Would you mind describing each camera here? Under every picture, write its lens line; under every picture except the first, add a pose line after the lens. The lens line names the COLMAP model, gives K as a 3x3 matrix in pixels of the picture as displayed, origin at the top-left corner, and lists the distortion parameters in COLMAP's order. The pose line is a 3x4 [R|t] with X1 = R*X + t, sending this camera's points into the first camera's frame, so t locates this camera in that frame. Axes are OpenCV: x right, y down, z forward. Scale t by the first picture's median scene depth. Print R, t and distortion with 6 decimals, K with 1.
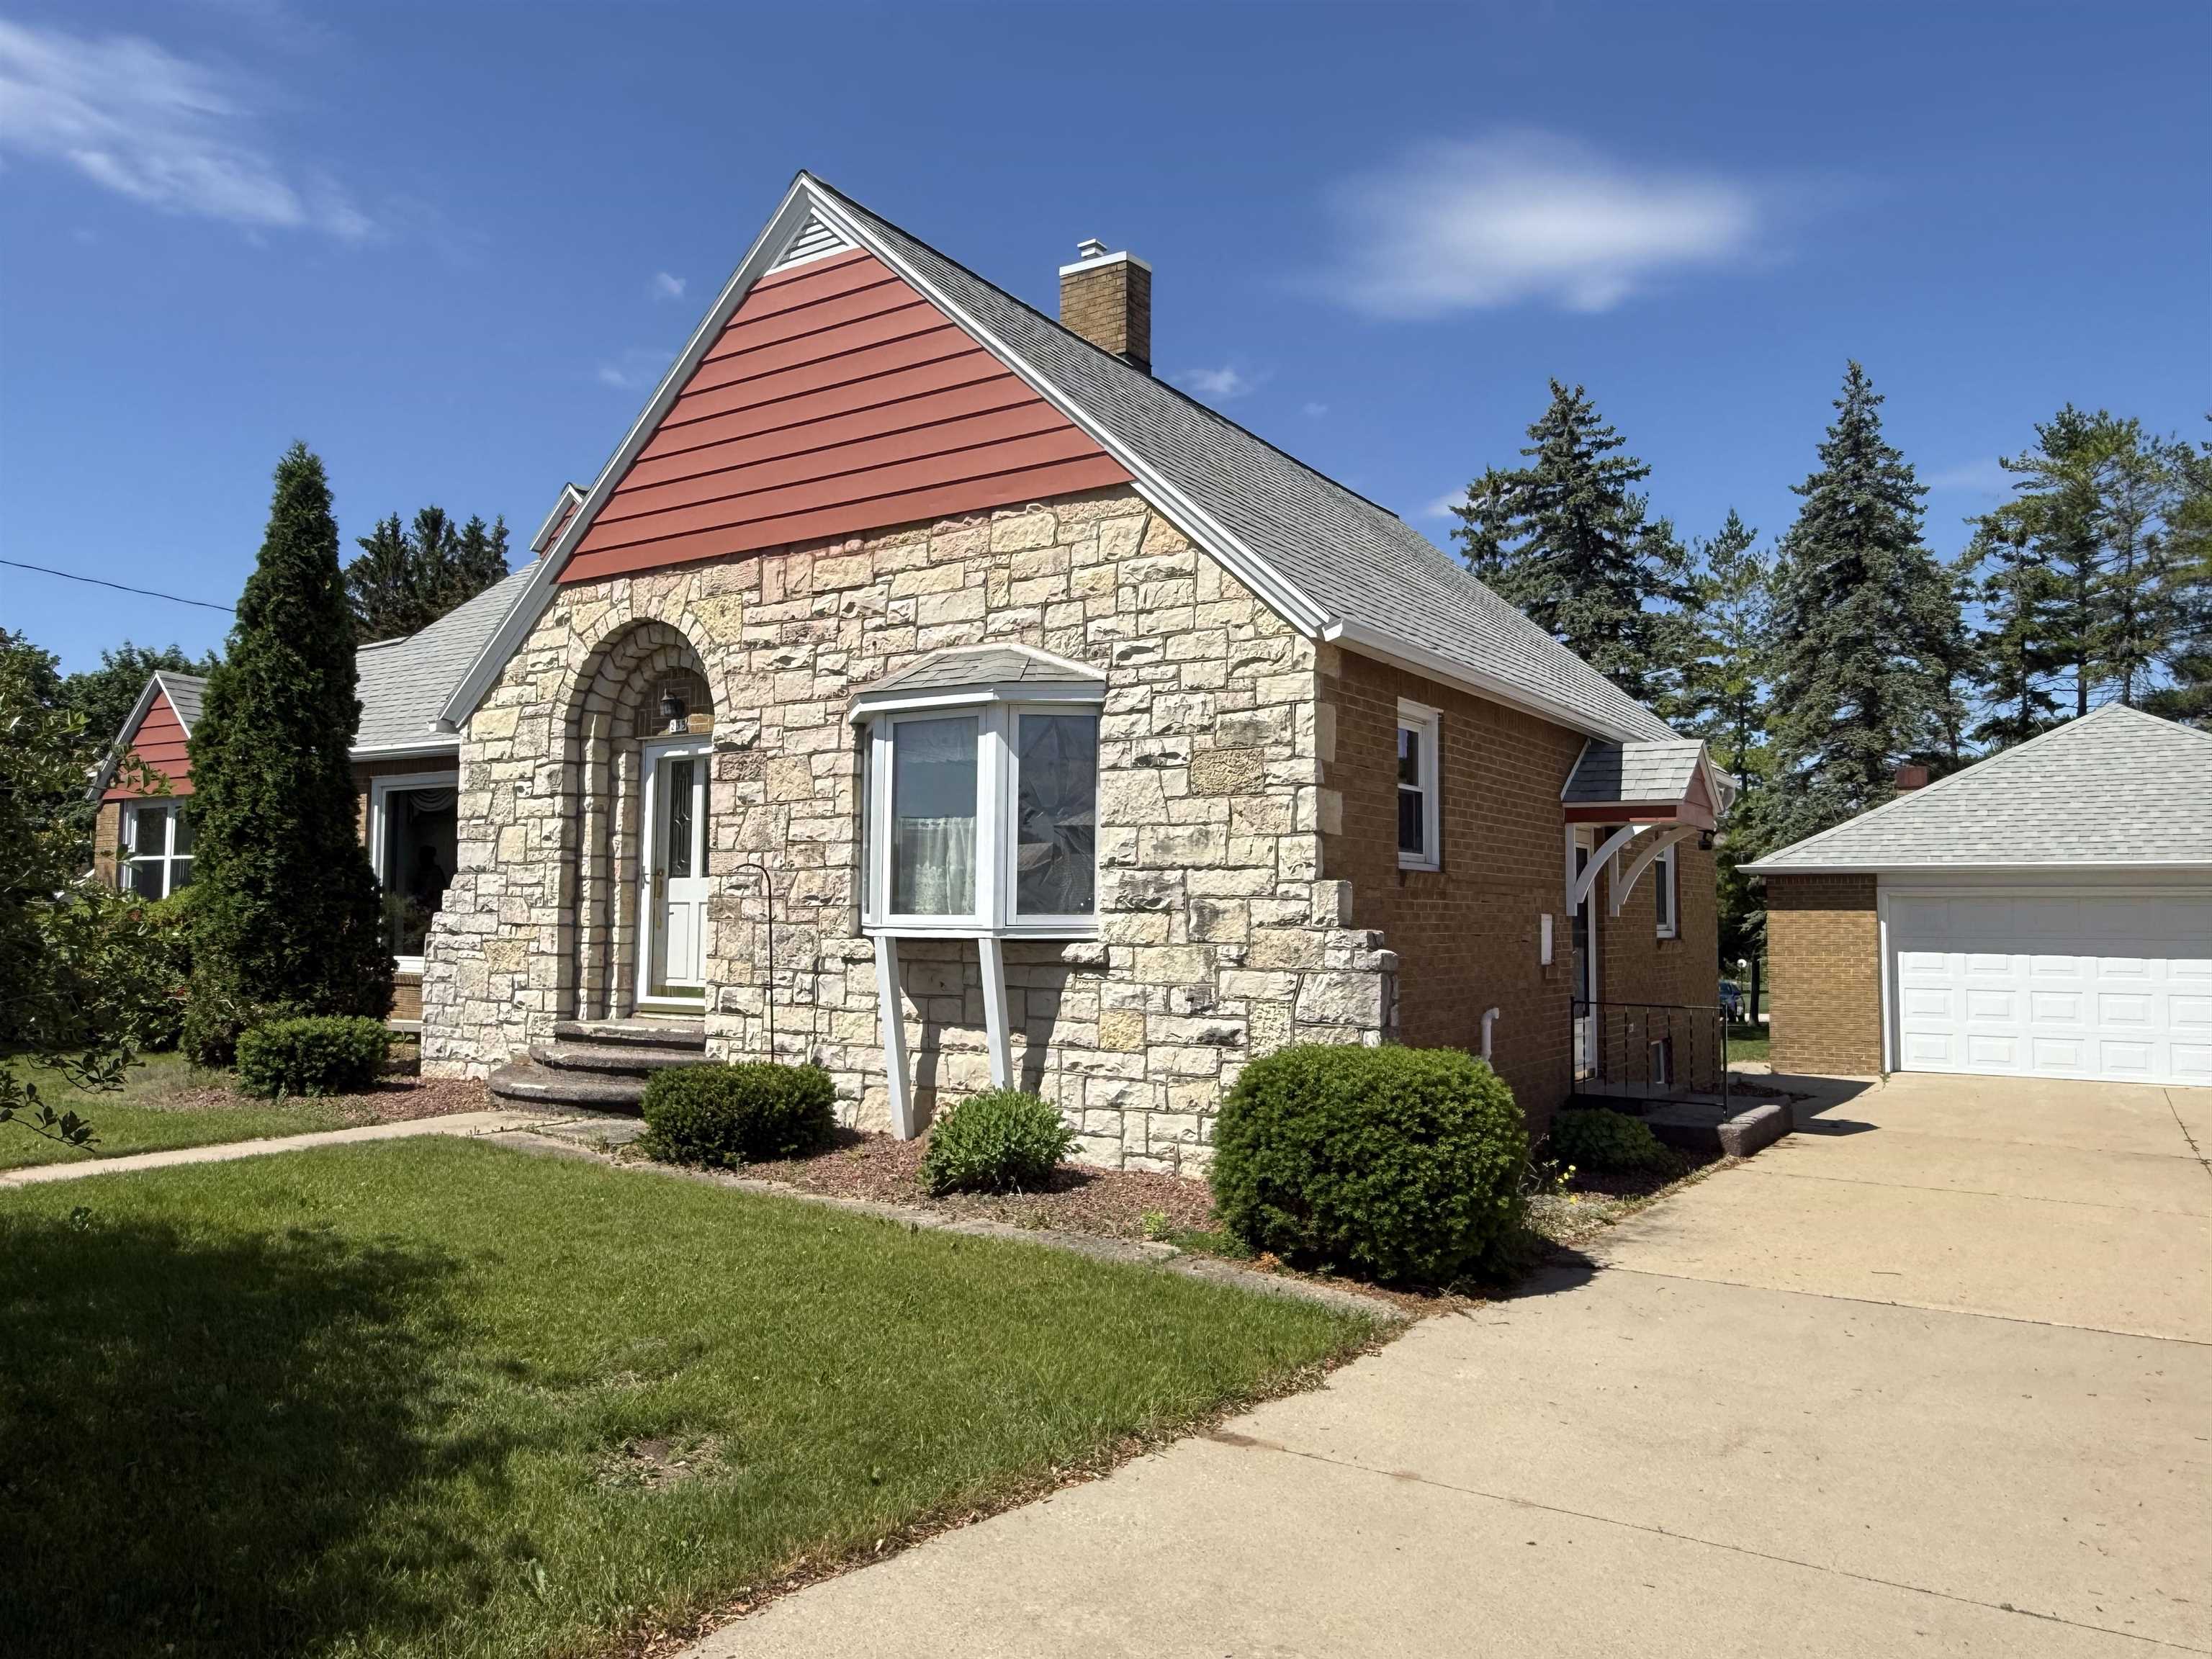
lens RADIAL K [[1529.3, 0, 1099.8], [0, 1529.3, 813.0], [0, 0, 1]] dist [-0.001683, 0.001235]
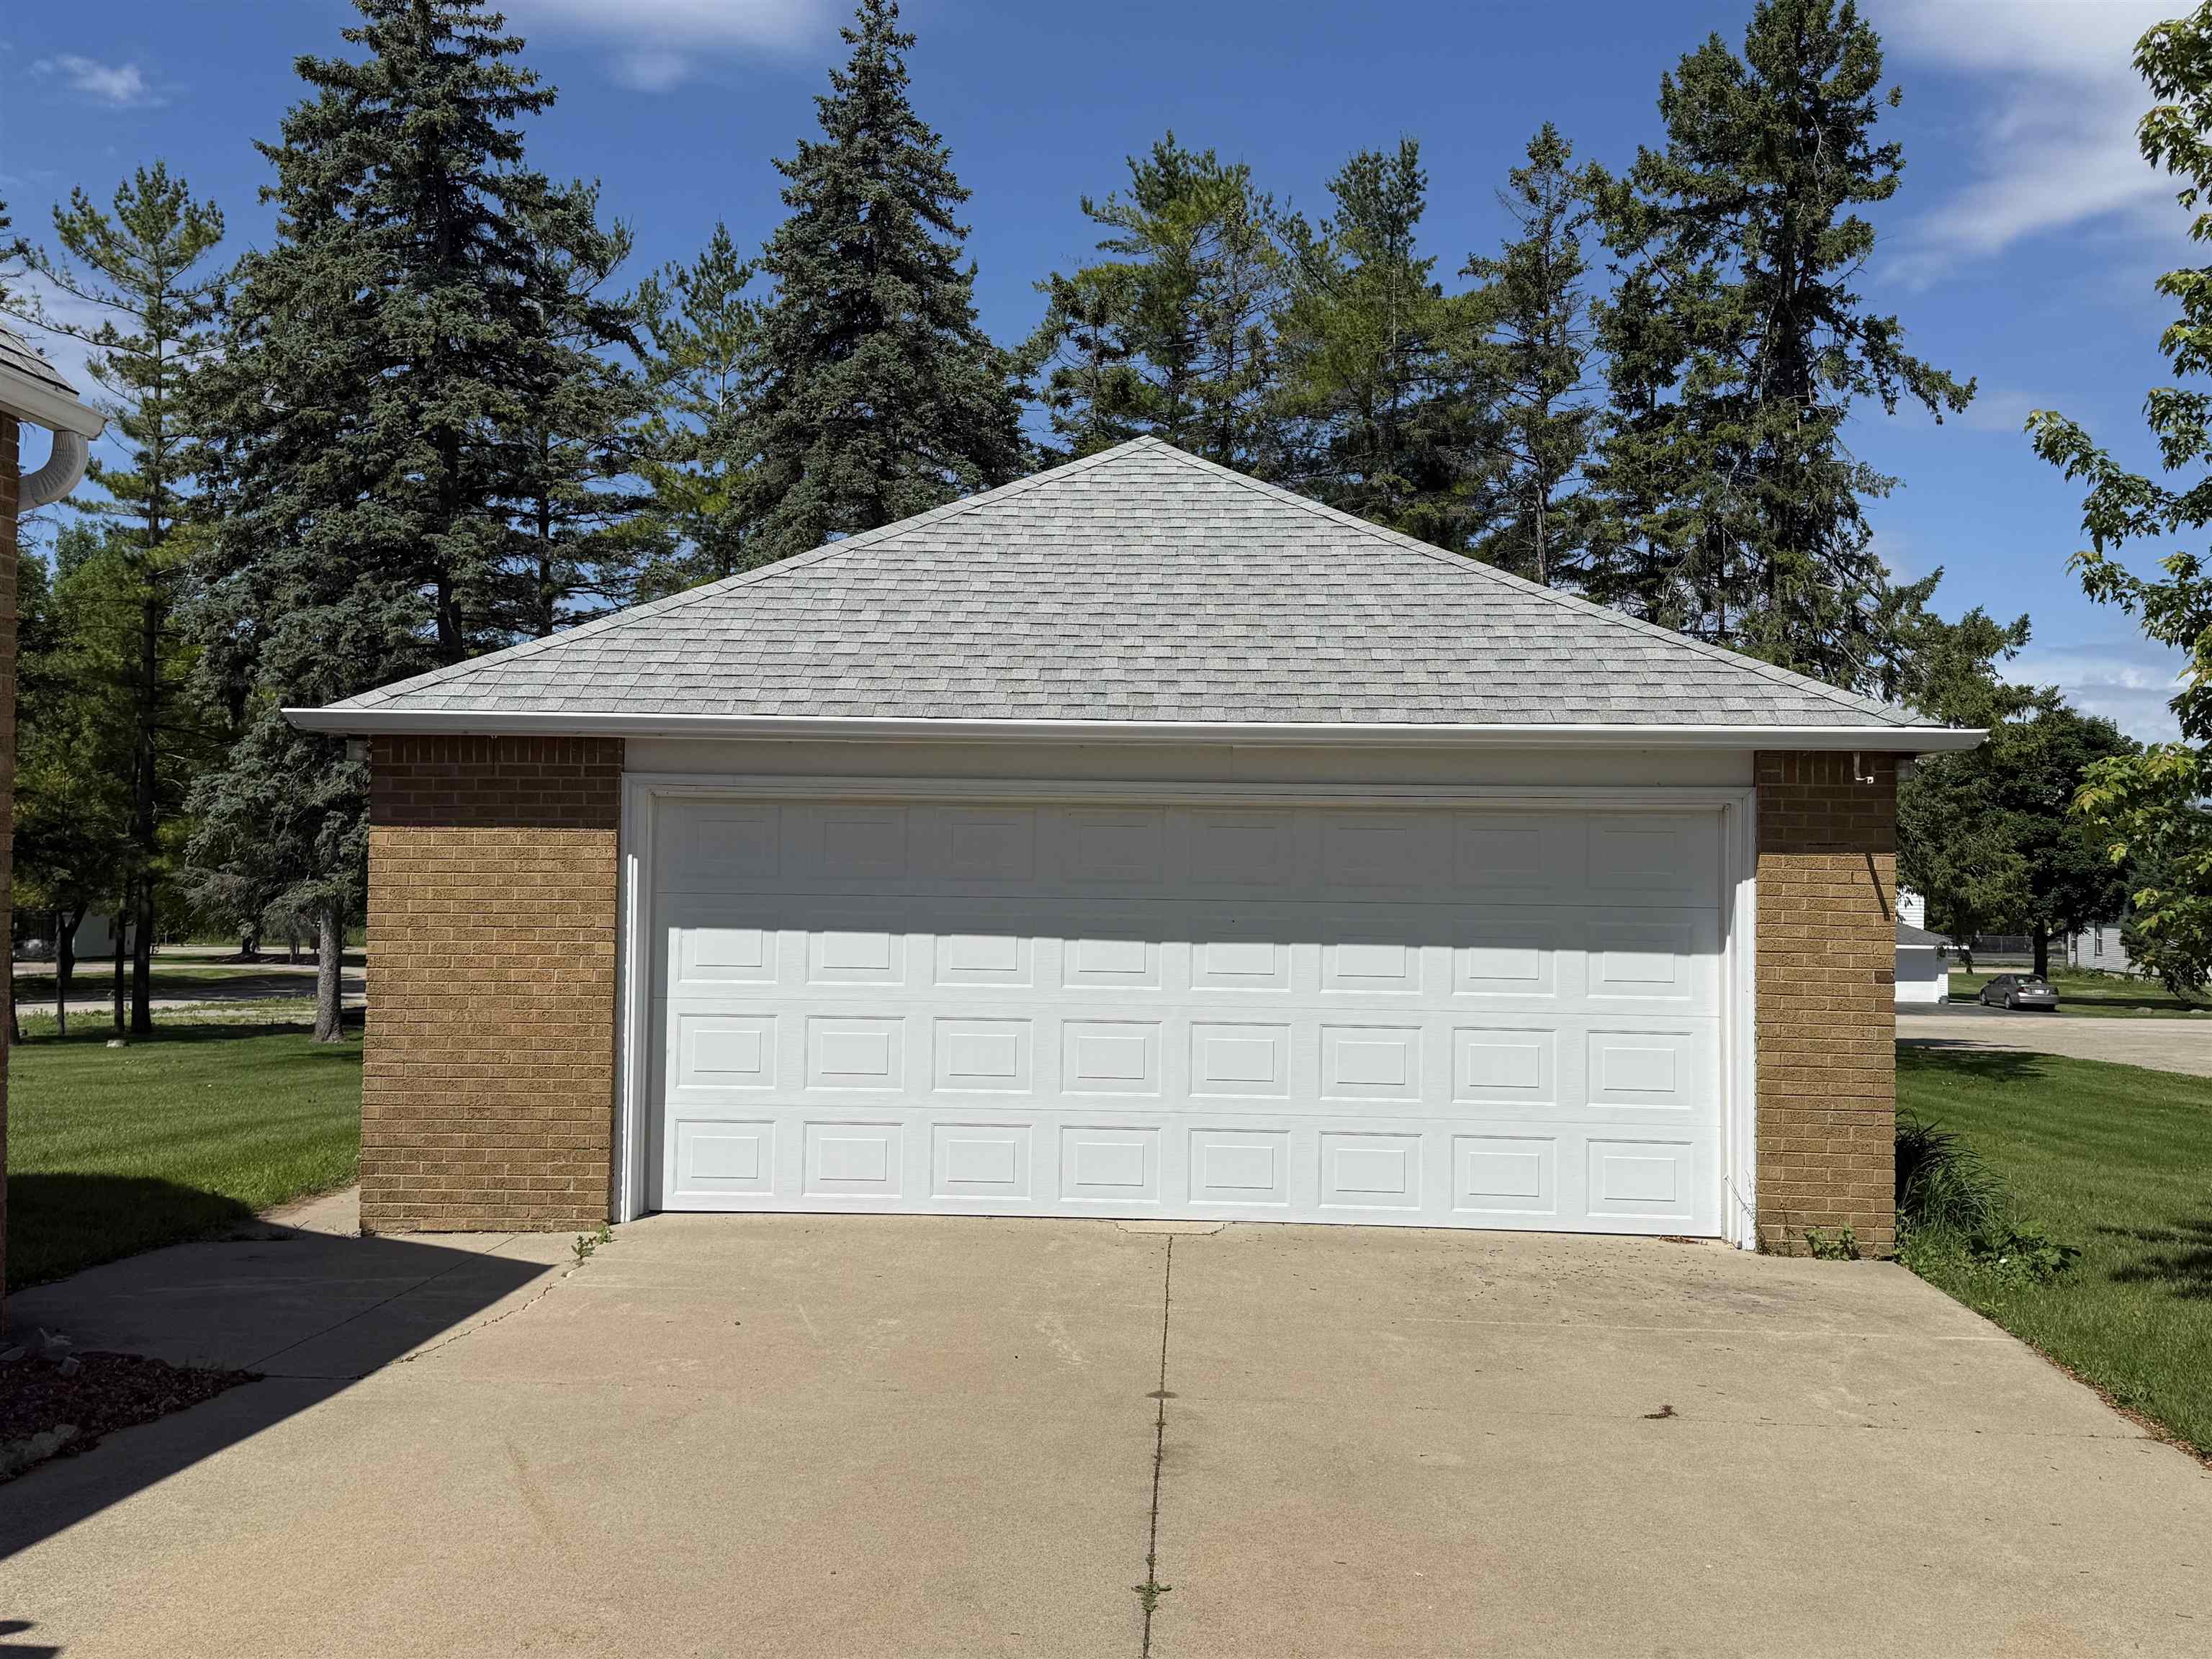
lens RADIAL K [[2065.7, 0, 1107.2], [0, 2065.7, 829.4], [0, 0, 1]] dist [0.026552, 0.000000]
pose [[0.861933, 0.019079, 0.506664, 0.143237], [-0.045308, 0.998192, 0.039489, 0.015049], [-0.504995, -0.056993, 0.861239, 0.190562]]
